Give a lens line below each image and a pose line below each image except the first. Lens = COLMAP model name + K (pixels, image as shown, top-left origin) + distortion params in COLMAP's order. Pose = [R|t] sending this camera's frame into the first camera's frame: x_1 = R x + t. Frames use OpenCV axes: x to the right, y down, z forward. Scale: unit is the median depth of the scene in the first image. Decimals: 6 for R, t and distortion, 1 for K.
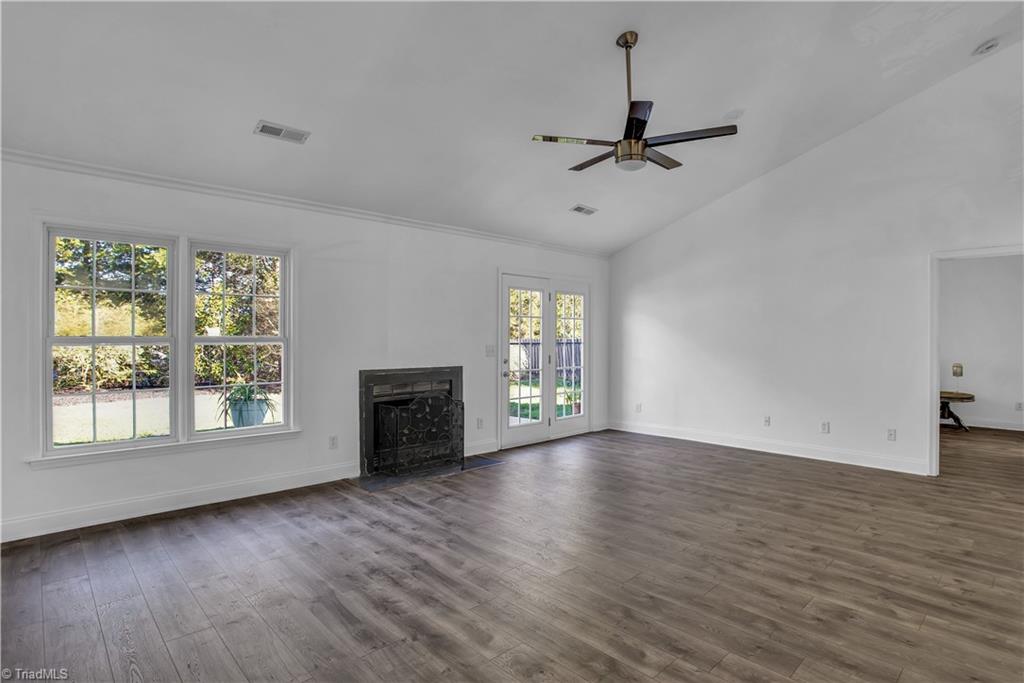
lens RADIAL K [[515.4, 0, 513.6], [0, 515.4, 339.9], [0, 0, 1]] dist [-0.056452, 0.000934]
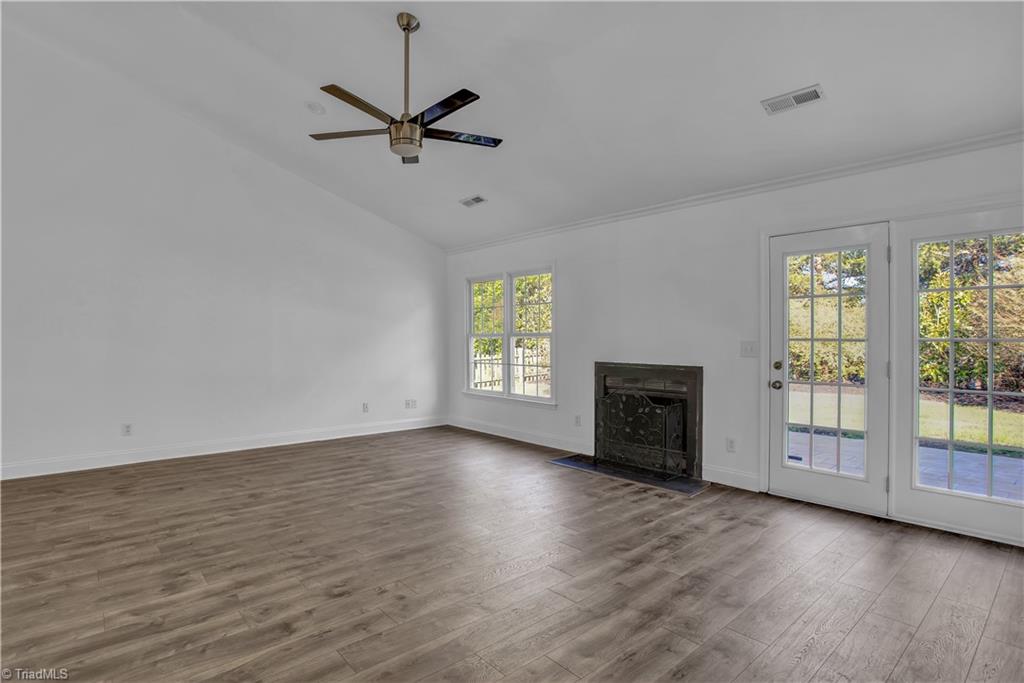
lens RADIAL K [[515.4, 0, 514.3], [0, 515.4, 342.3], [0, 0, 1]] dist [-0.056452, 0.000934]
pose [[-0.029091, 0.006934, -0.999553, 1.441742], [0.000701, 0.999976, 0.006916, 0.015668], [0.999577, -0.000499, -0.029095, 1.493703]]
